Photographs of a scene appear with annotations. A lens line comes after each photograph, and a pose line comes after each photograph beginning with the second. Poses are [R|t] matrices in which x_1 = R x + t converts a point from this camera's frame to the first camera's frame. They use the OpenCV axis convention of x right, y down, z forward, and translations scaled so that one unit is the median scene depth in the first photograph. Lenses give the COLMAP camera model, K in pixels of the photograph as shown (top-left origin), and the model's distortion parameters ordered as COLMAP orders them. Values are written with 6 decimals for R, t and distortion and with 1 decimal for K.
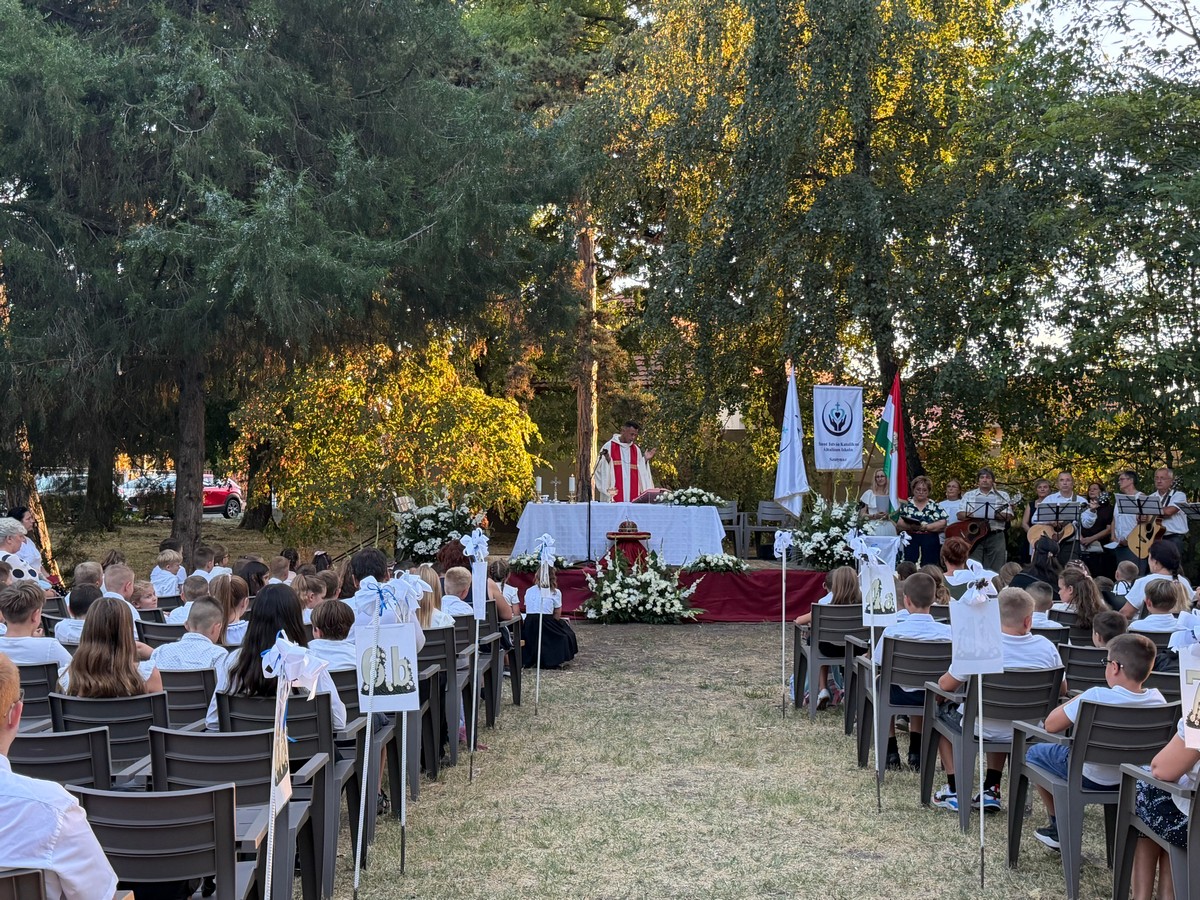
lens RADIAL K [[1584.1, 0, 600.0], [0, 1584.1, 450.0], [0, 0, 1]] dist [-0.011779, -0.038020]
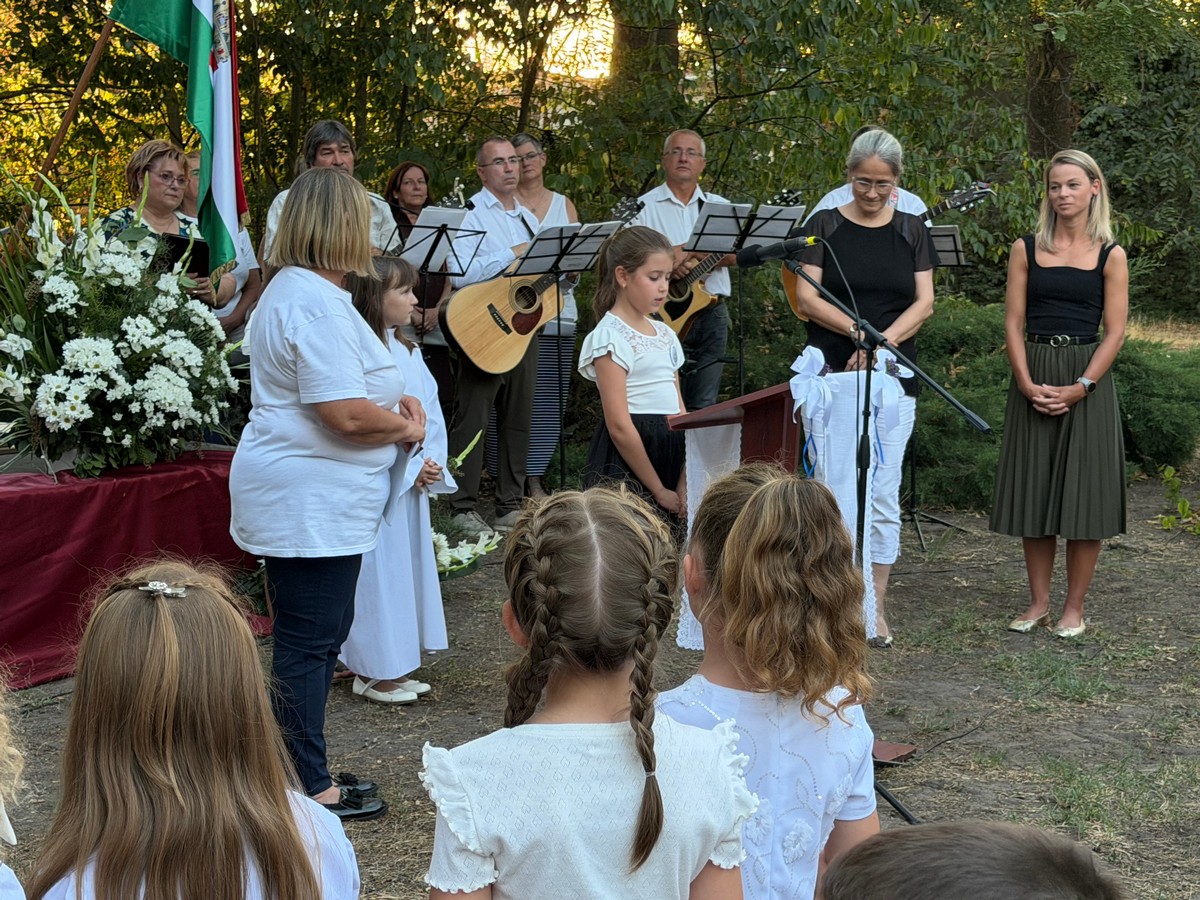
lens RADIAL K [[2304.4, 0, 615.4], [0, 2304.4, 477.1], [0, 0, 1]] dist [0.151041, -0.055569]
pose [[0.573911, -0.097317, 0.813115, -0.145199], [-0.034394, 0.989173, 0.142664, 0.014779], [-0.818195, -0.109843, 0.564350, 0.698851]]
